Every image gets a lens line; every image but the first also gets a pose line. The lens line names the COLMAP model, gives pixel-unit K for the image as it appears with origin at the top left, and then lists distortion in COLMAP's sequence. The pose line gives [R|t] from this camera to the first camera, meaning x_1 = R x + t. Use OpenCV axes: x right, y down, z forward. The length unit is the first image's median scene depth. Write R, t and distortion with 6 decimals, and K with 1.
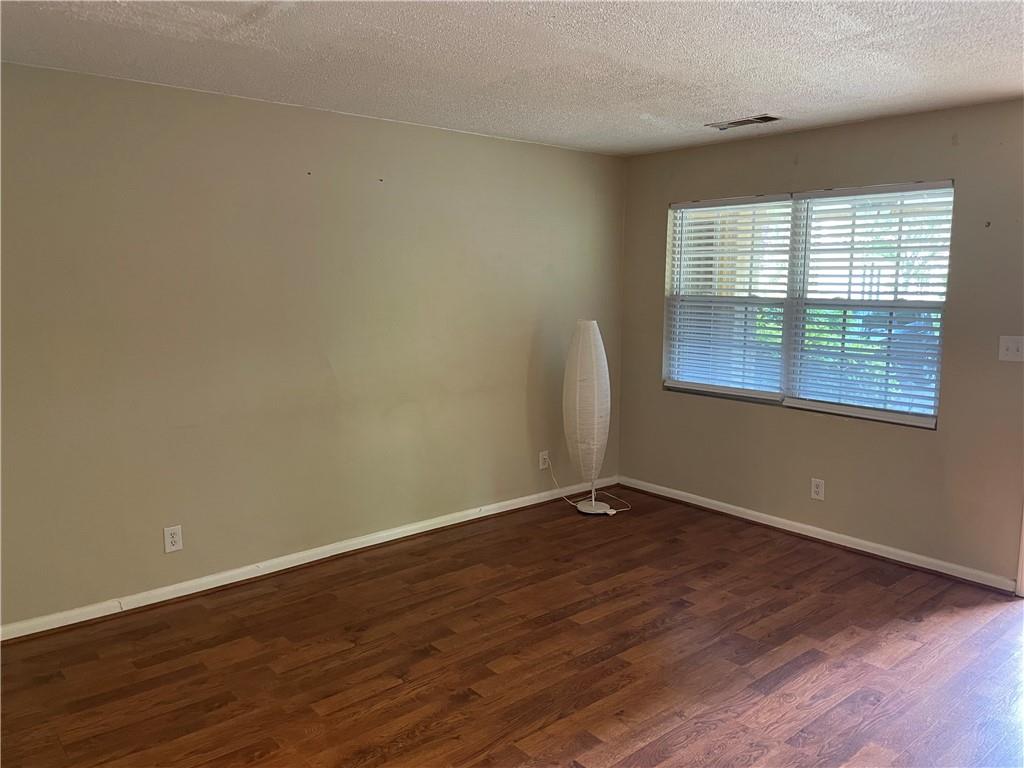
lens RADIAL K [[776.8, 0, 512.9], [0, 776.8, 368.1], [0, 0, 1]] dist [0.096799, -0.129452]
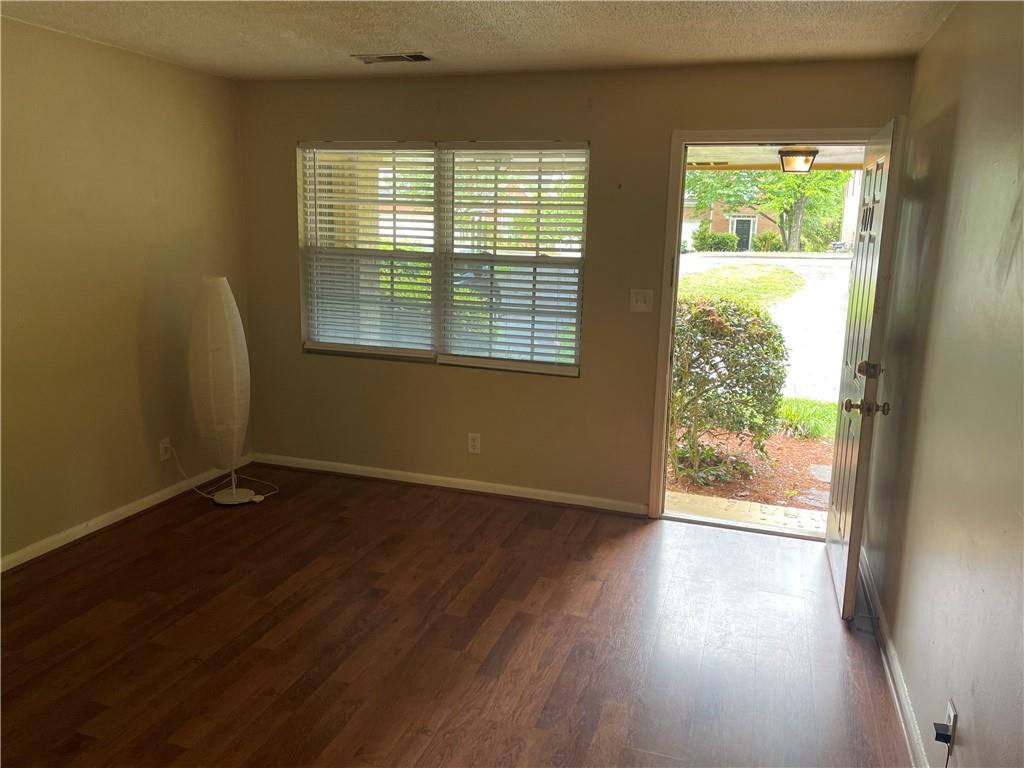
lens RADIAL K [[776.8, 0, 512.9], [0, 776.8, 368.1], [0, 0, 1]] dist [0.096799, -0.129452]
pose [[0.852233, -0.077297, 0.517421, -0.084525], [0.039386, 0.995698, 0.083874, -0.025748], [-0.521678, -0.051101, 0.851610, 0.132099]]
